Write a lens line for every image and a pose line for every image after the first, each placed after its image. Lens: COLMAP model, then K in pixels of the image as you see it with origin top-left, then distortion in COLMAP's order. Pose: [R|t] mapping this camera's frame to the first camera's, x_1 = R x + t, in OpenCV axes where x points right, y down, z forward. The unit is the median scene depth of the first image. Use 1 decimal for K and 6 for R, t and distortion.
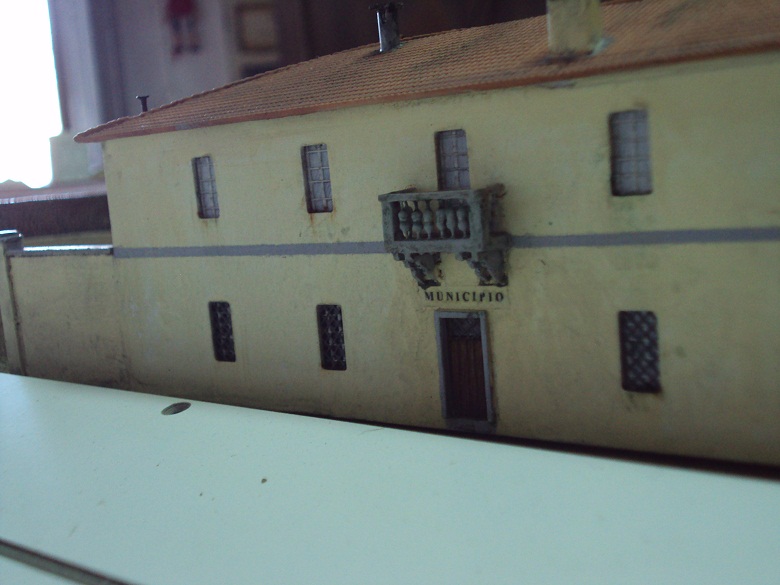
lens RADIAL K [[1123.8, 0, 390.3], [0, 1123.8, 290.1], [0, 0, 1]] dist [0.093301, 0.000000]
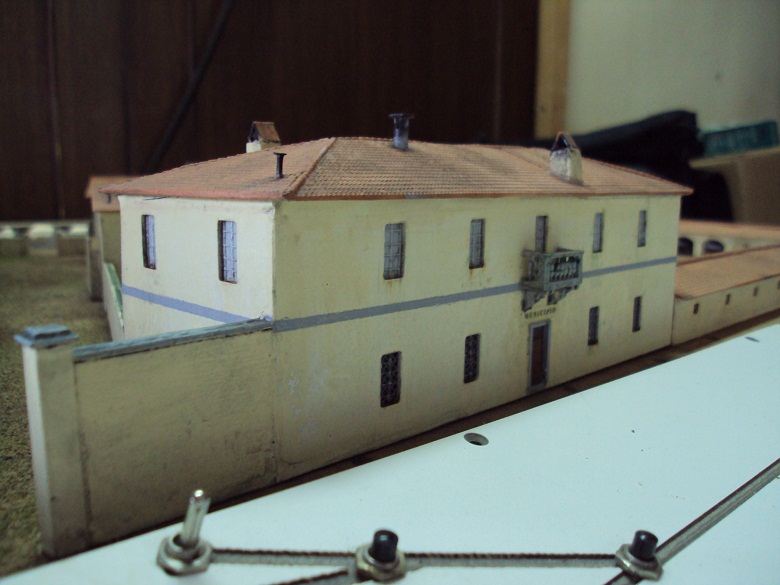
lens RADIAL K [[739.1, 0, 390.0], [0, 739.1, 296.8], [0, 0, 1]] dist [-0.048964, 0.000000]
pose [[0.069785, -0.072313, 0.994938, -0.952994], [0.090701, 0.993698, 0.065861, -0.101490], [-0.993430, 0.085646, 0.075904, 1.022998]]
